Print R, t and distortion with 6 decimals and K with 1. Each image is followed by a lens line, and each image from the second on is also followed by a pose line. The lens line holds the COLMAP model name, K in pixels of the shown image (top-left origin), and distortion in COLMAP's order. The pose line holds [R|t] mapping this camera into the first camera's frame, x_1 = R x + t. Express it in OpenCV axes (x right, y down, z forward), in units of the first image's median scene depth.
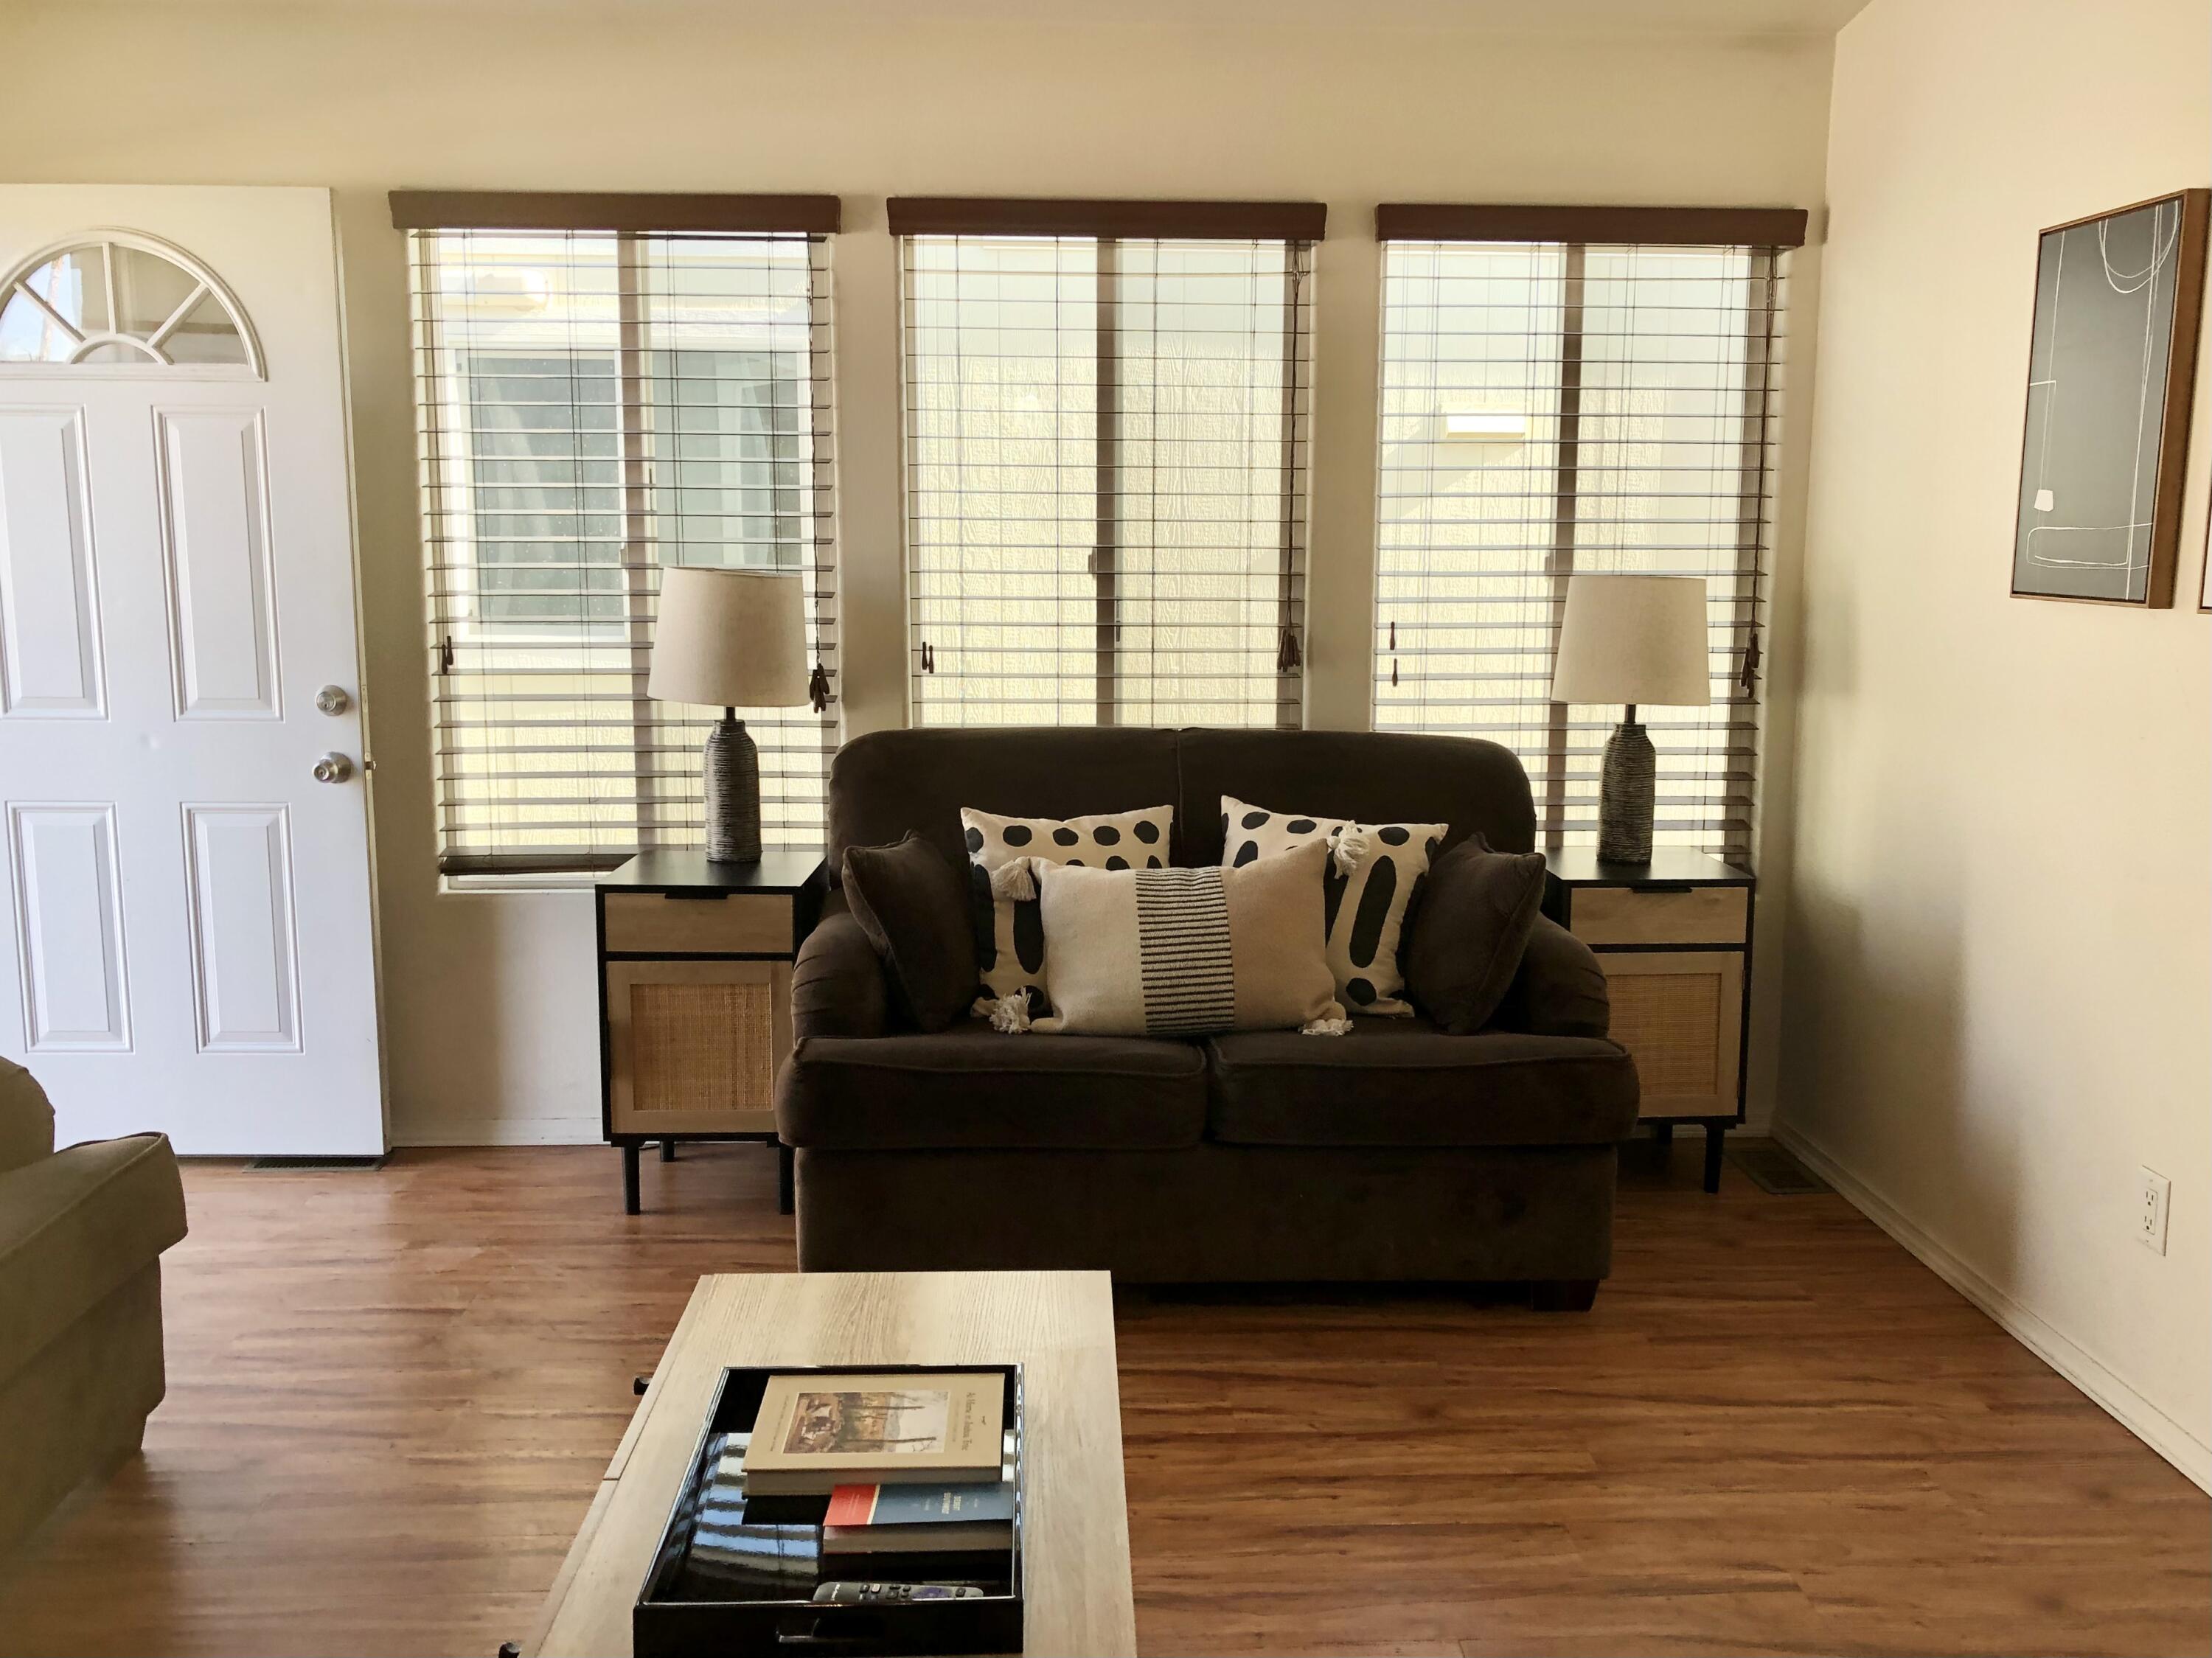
lens RADIAL K [[1815.3, 0, 1106.3], [0, 1815.3, 817.4], [0, 0, 1]] dist [0.066156, -0.084663]
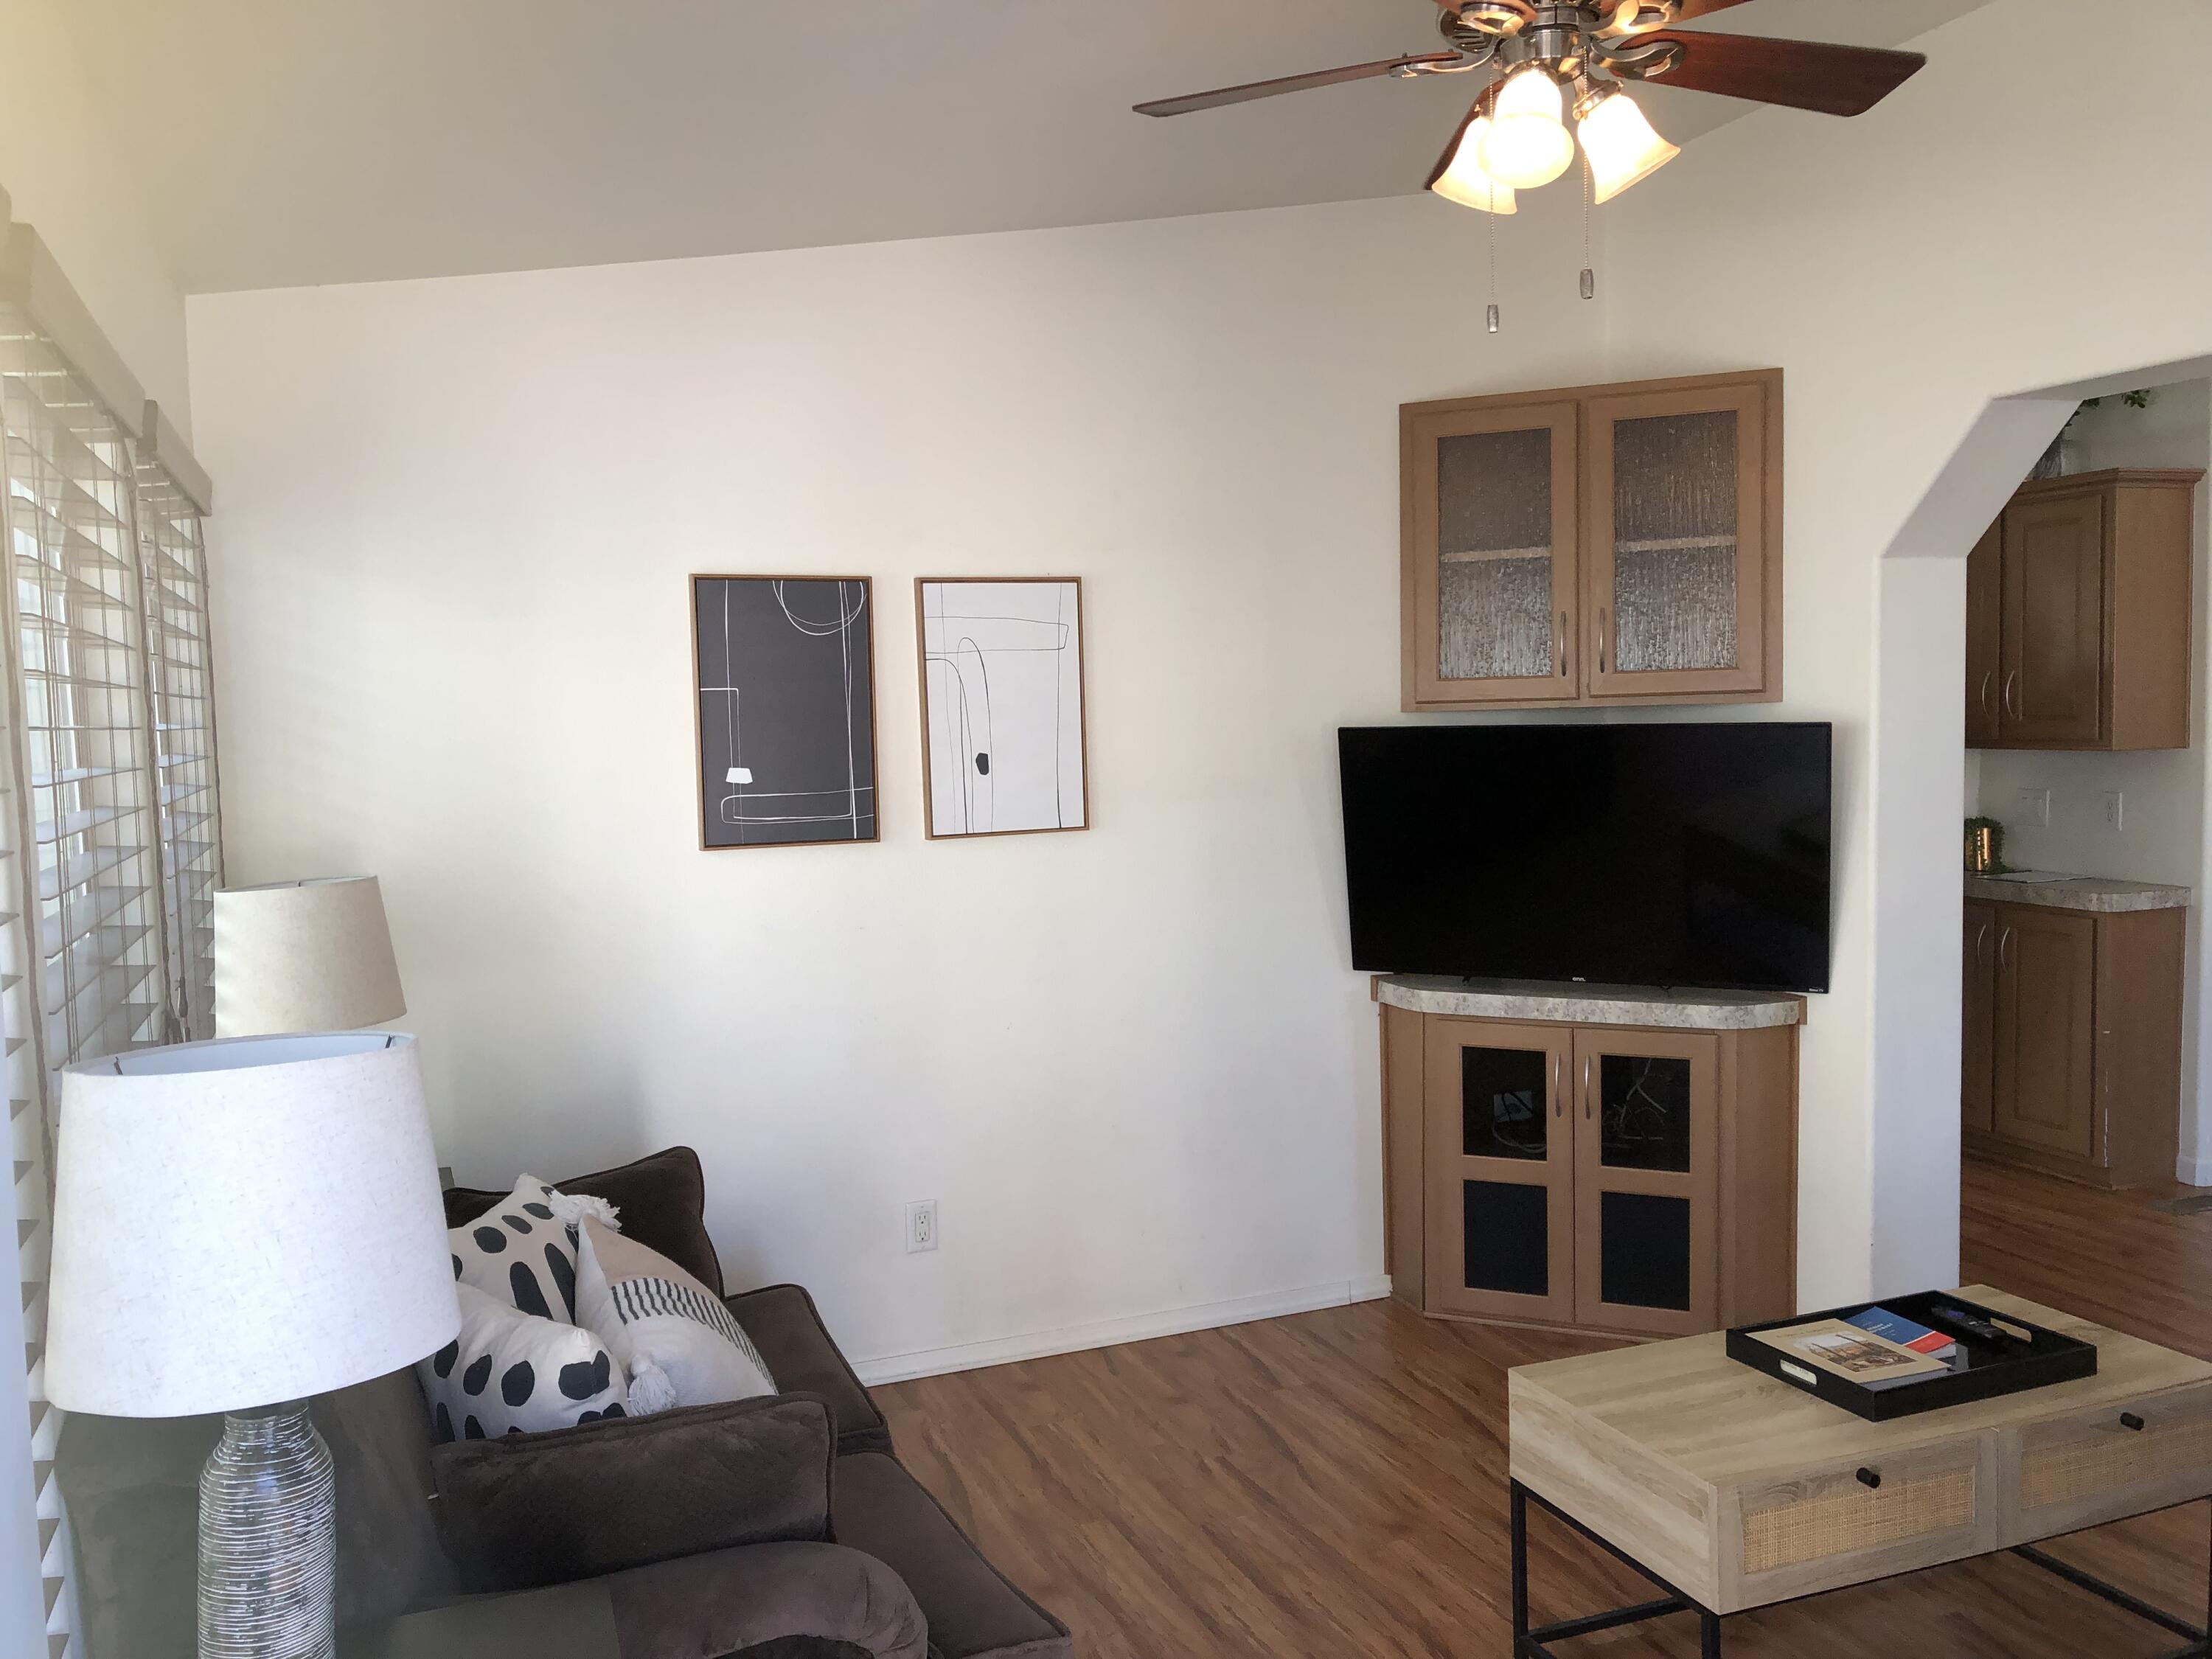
lens RADIAL K [[1815.4, 0, 1107.5], [0, 1815.4, 833.5], [0, 0, 1]] dist [0.066156, -0.084663]
pose [[-0.311228, -0.074628, 0.947401, -0.946728], [0.164432, 0.977647, 0.131028, -0.298141], [-0.936002, 0.196562, -0.292000, 1.307213]]
